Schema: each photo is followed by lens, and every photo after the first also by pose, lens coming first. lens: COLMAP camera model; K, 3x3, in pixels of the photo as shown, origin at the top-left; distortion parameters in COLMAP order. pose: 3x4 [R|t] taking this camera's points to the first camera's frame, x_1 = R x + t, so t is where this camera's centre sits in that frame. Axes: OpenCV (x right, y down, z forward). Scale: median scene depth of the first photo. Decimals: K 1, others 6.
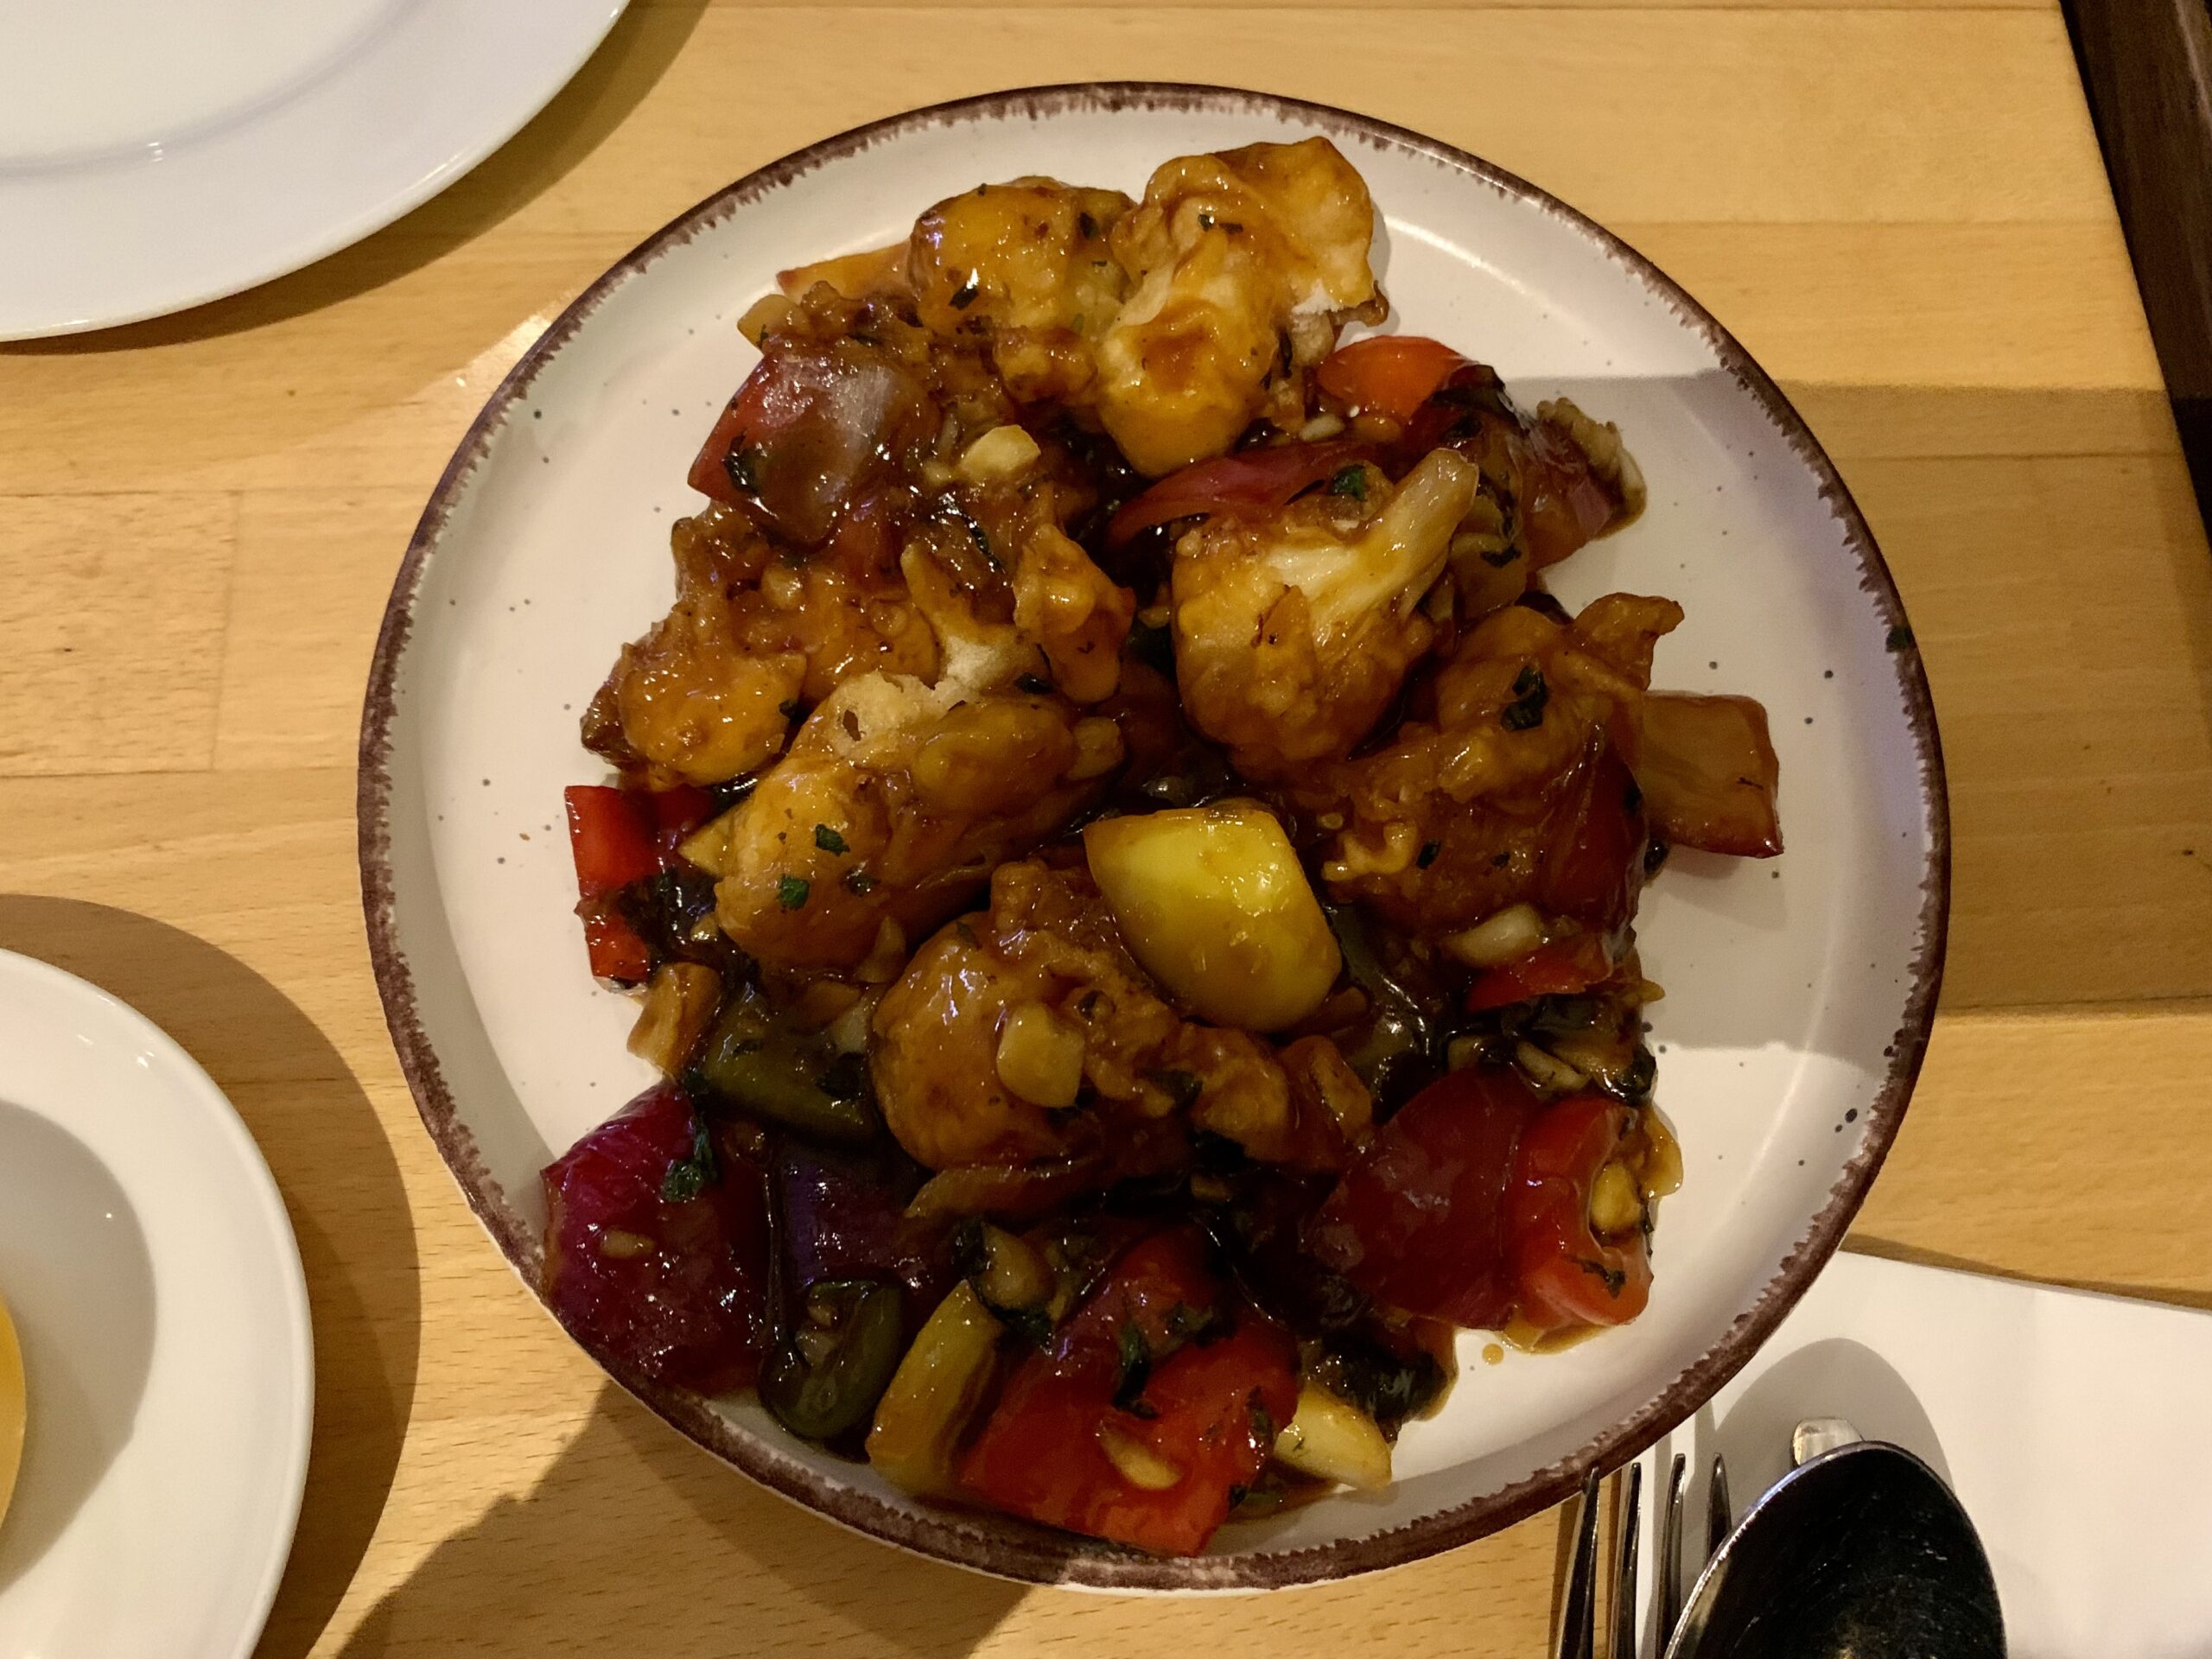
lens RADIAL K [[1711.2, 0, 1106.0], [0, 1711.2, 829.5], [0, 0, 1]] dist [0.042915, -0.156133]
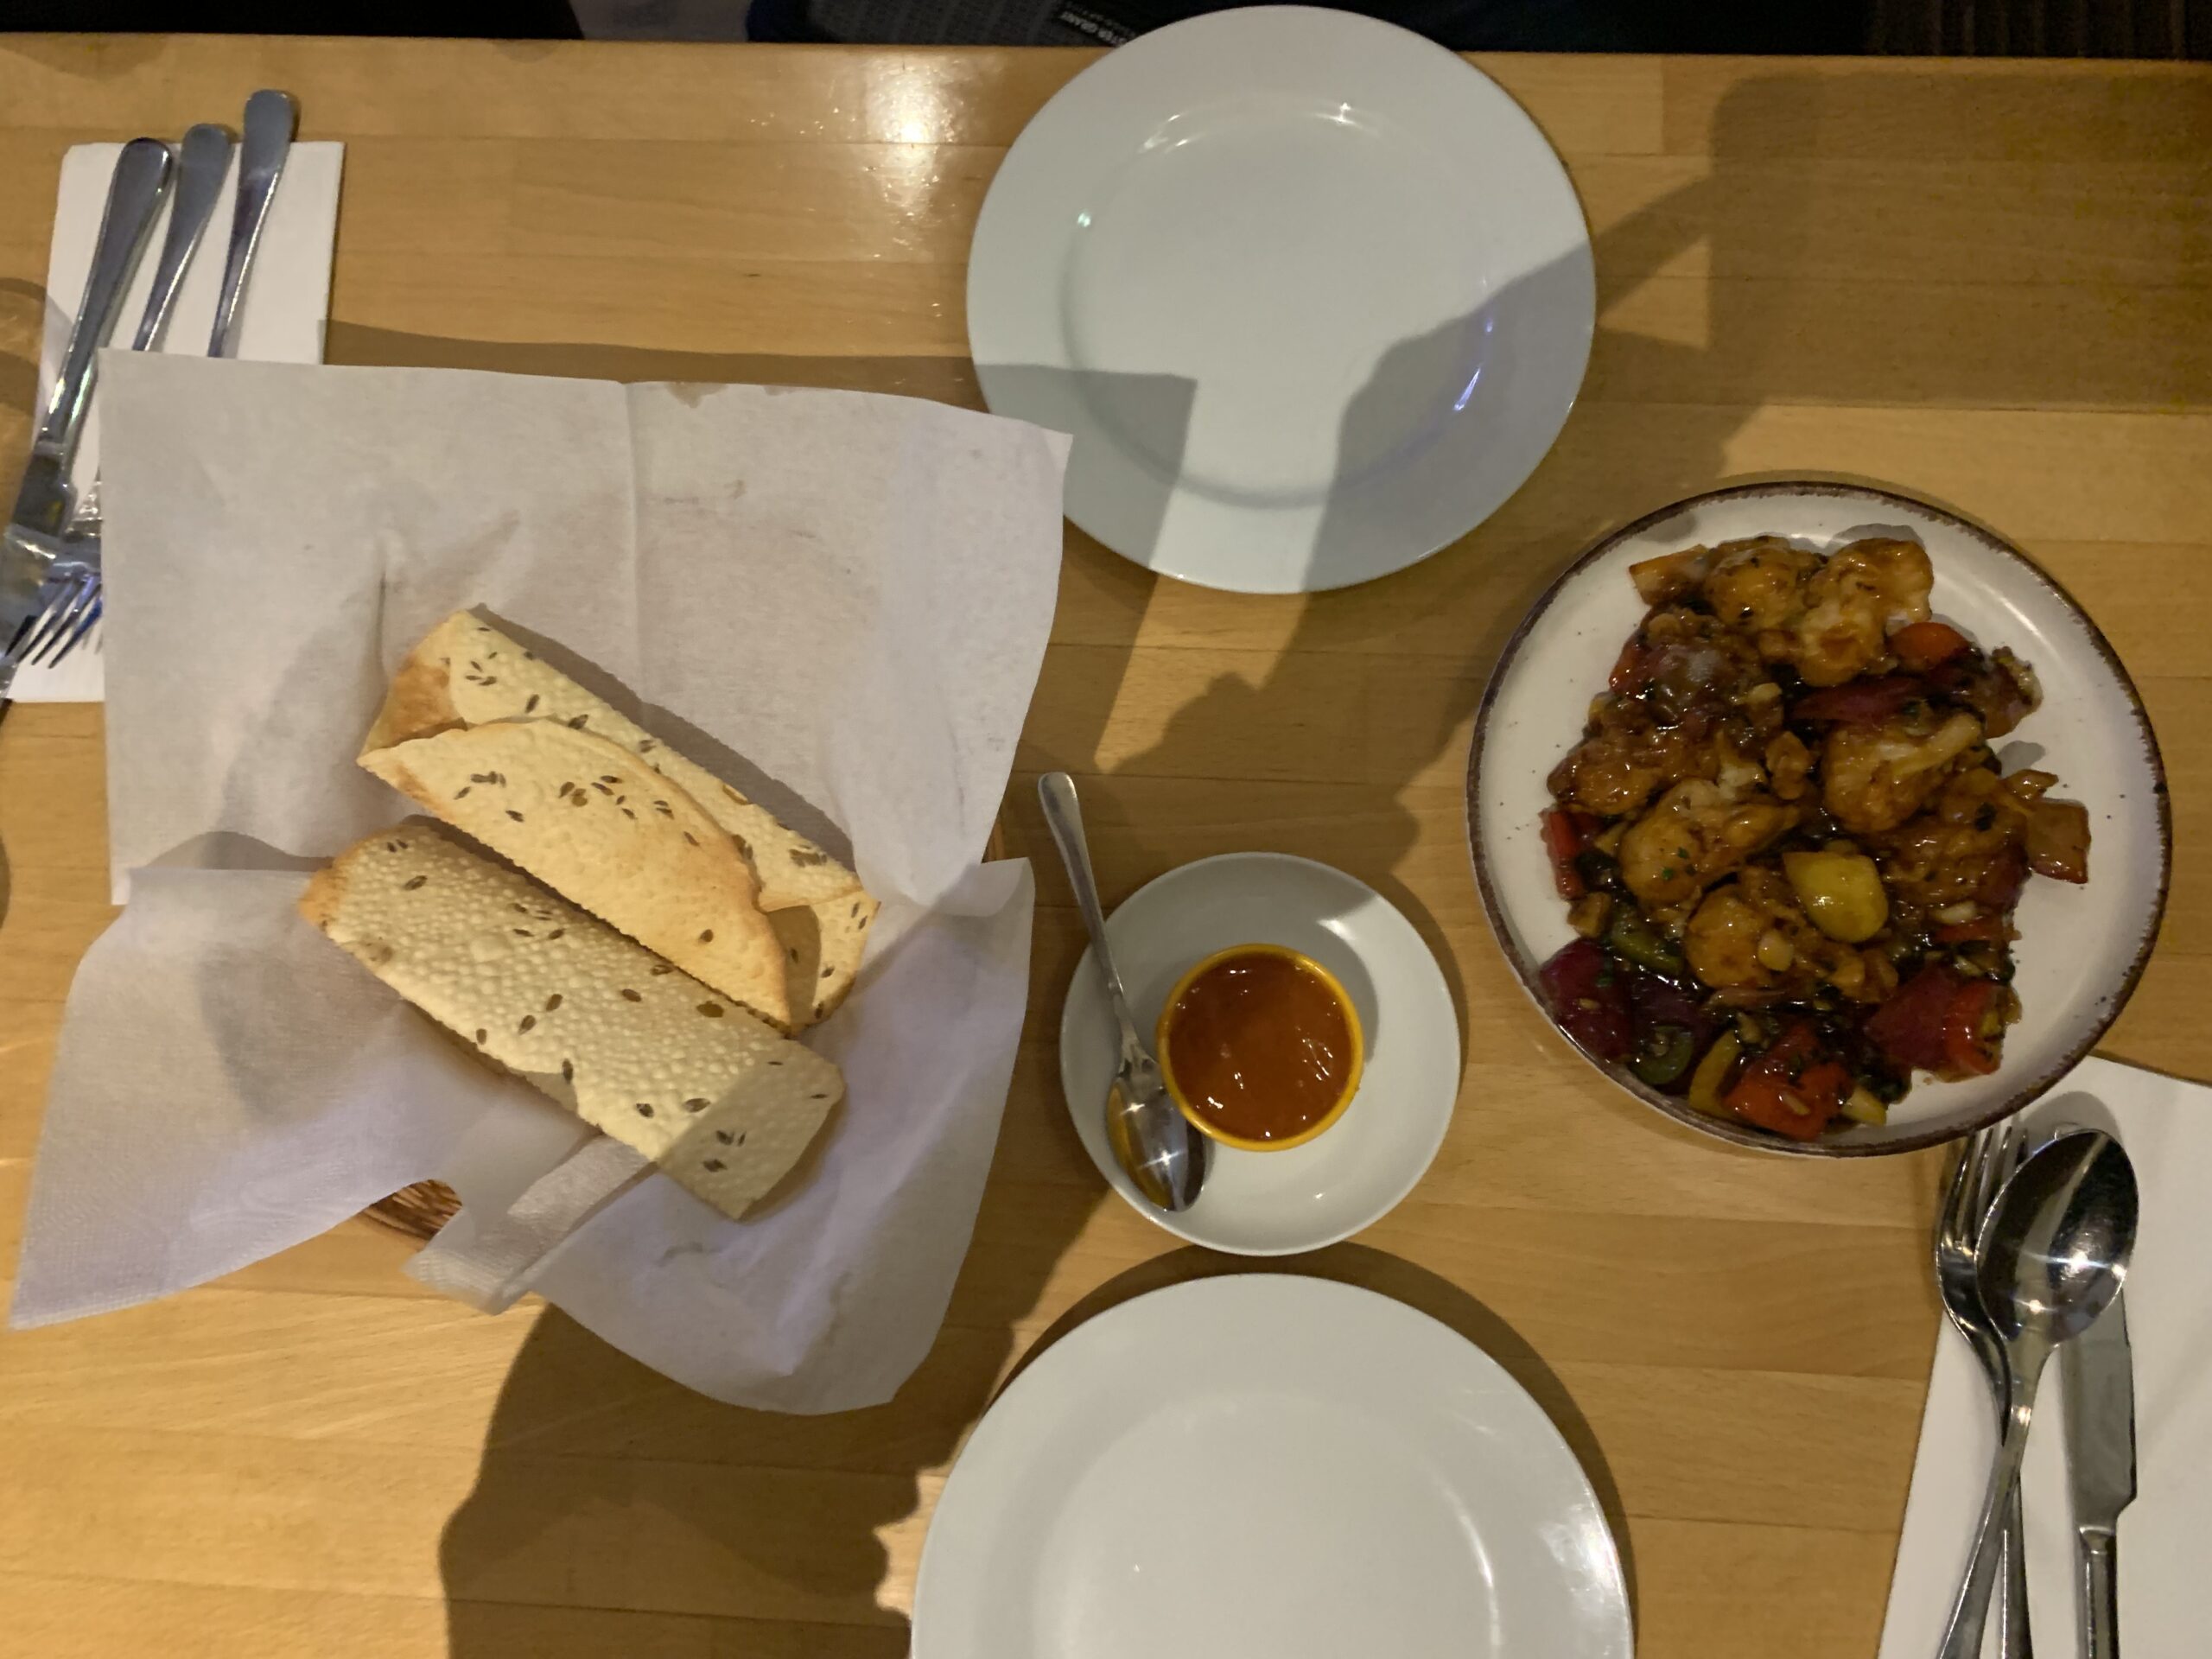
lens RADIAL K [[1645.7, 0, 1106.0], [0, 1645.7, 829.5], [0, 0, 1]] dist [0.002285, 0.005653]
pose [[0.988501, 0.083225, -0.126251, -0.650504], [-0.063177, 0.985856, 0.155231, -0.327101], [0.137385, -0.145470, 0.979777, -1.367426]]
